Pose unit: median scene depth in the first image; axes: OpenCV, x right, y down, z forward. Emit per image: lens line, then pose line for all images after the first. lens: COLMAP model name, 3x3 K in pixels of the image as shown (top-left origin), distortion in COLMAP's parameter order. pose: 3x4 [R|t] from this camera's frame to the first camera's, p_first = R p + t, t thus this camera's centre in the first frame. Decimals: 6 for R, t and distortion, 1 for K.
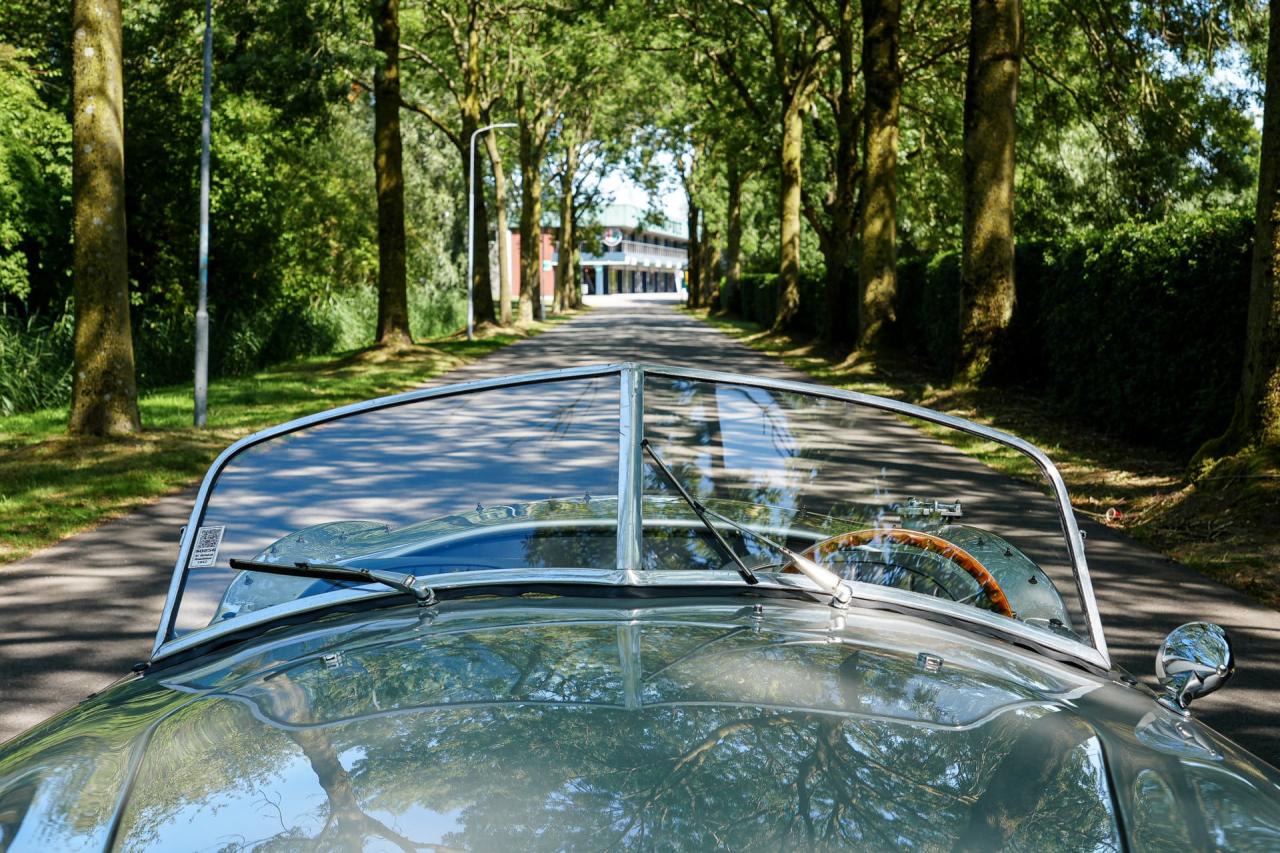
lens RADIAL K [[3723.5, 0, 640.0], [0, 3723.5, 426.5], [0, 0, 1]] dist [0.577298, 0.882163]
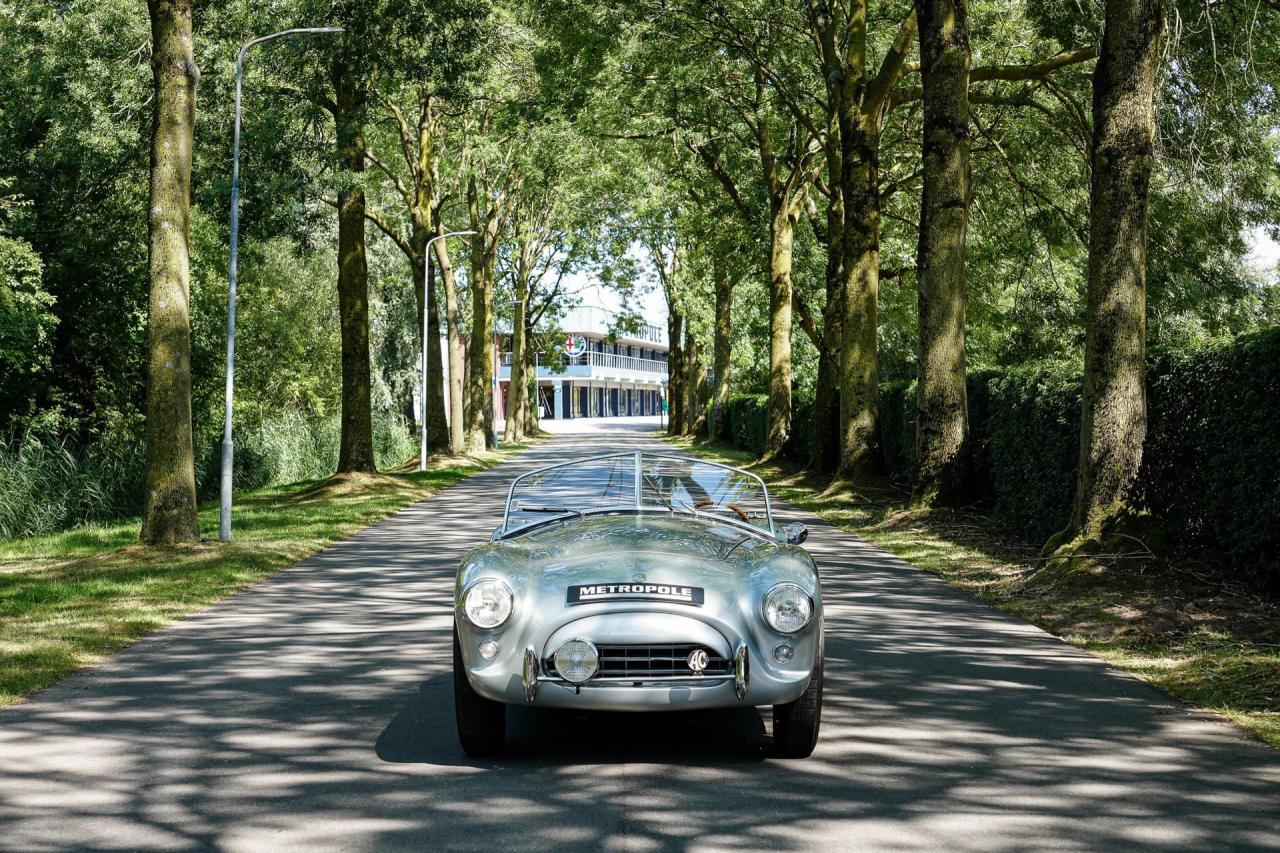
lens RADIAL K [[2417.6, 0, 640.0], [0, 2417.6, 426.5], [0, 0, 1]] dist [-0.023720, 0.117061]
pose [[0.999974, -0.003186, 0.006459, 0.002881], [0.003414, 0.999363, -0.035522, -0.014536], [-0.006342, 0.035543, 0.999348, 0.460108]]
